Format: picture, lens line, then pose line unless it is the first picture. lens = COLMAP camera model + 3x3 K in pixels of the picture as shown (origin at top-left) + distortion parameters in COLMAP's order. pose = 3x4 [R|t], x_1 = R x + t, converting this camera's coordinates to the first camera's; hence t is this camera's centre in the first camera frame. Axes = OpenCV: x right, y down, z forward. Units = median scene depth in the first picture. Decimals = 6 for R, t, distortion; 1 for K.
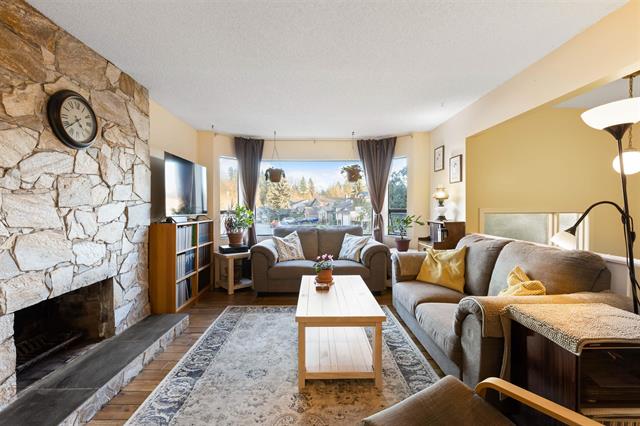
lens RADIAL K [[286.8, 0, 320.3], [0, 286.8, 213.2], [0, 0, 1]] dist [0.002761, -0.000986]
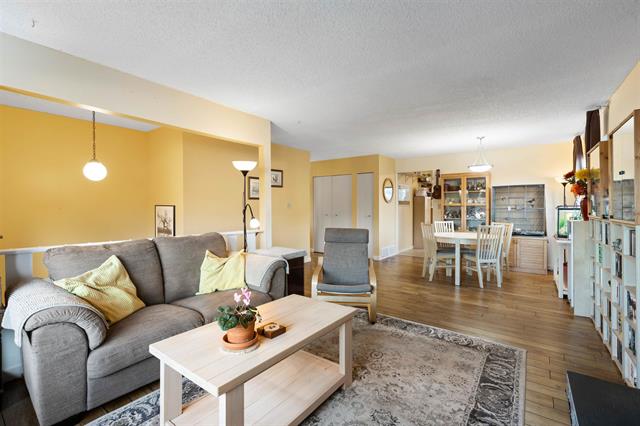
lens RADIAL K [[286.8, 0, 320.6], [0, 286.8, 210.6], [0, 0, 1]] dist [0.002761, -0.000986]
pose [[-0.791465, -0.006444, 0.611181, -0.421941], [0.013249, 0.999529, 0.027695, -0.024381], [-0.611071, 0.030017, -0.791006, 1.290870]]
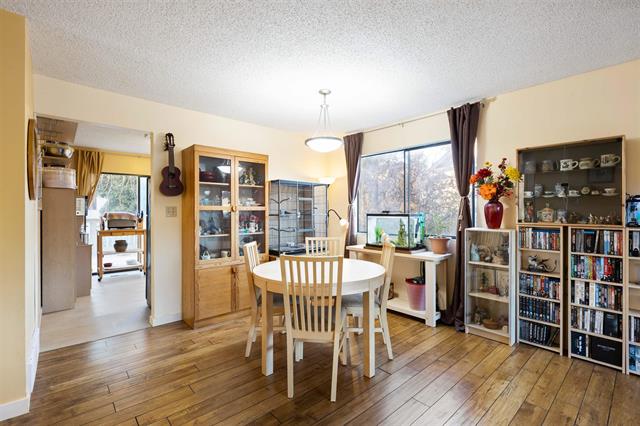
lens RADIAL K [[286.8, 0, 319.1], [0, 286.8, 211.3], [0, 0, 1]] dist [0.002761, -0.000986]
pose [[-0.755008, 0.004443, -0.655700, 0.549827], [-0.010095, 0.999780, 0.018399, -0.007003], [0.655637, 0.020511, -0.754797, 0.059223]]
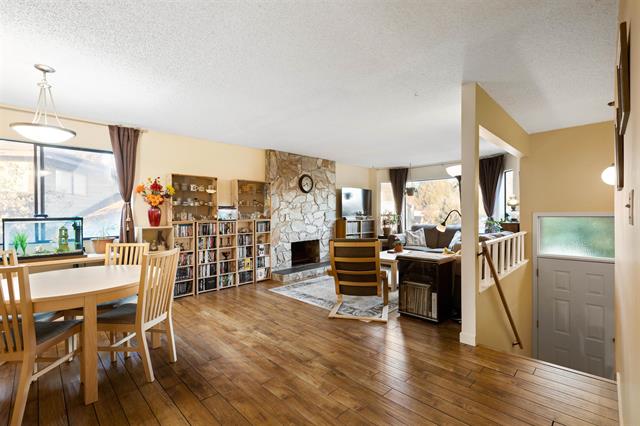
lens RADIAL K [[286.8, 0, 321.9], [0, 286.8, 216.7], [0, 0, 1]] dist [0.002761, -0.000986]
pose [[0.697358, 0.006161, -0.716697, 1.003710], [-0.007705, 0.999970, 0.001098, 0.010154], [0.716682, 0.004756, 0.697384, -0.693480]]
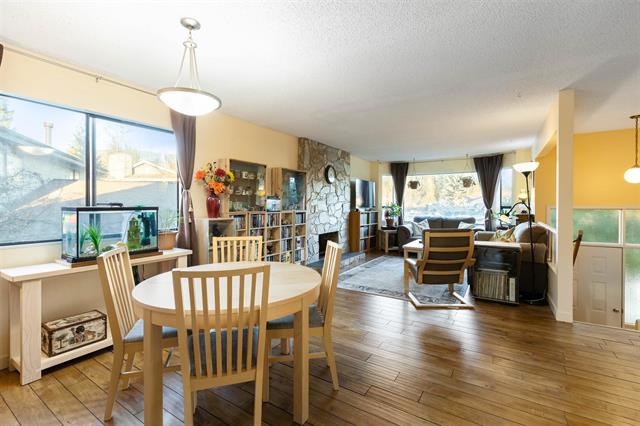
lens RADIAL K [[286.8, 0, 321.3], [0, 286.8, 208.2], [0, 0, 1]] dist [0.002761, -0.000986]
pose [[0.833691, 0.008200, -0.552170, 0.497177], [-0.012177, 0.999920, -0.003537, 0.022918], [0.552097, 0.009673, 0.833724, -1.074529]]
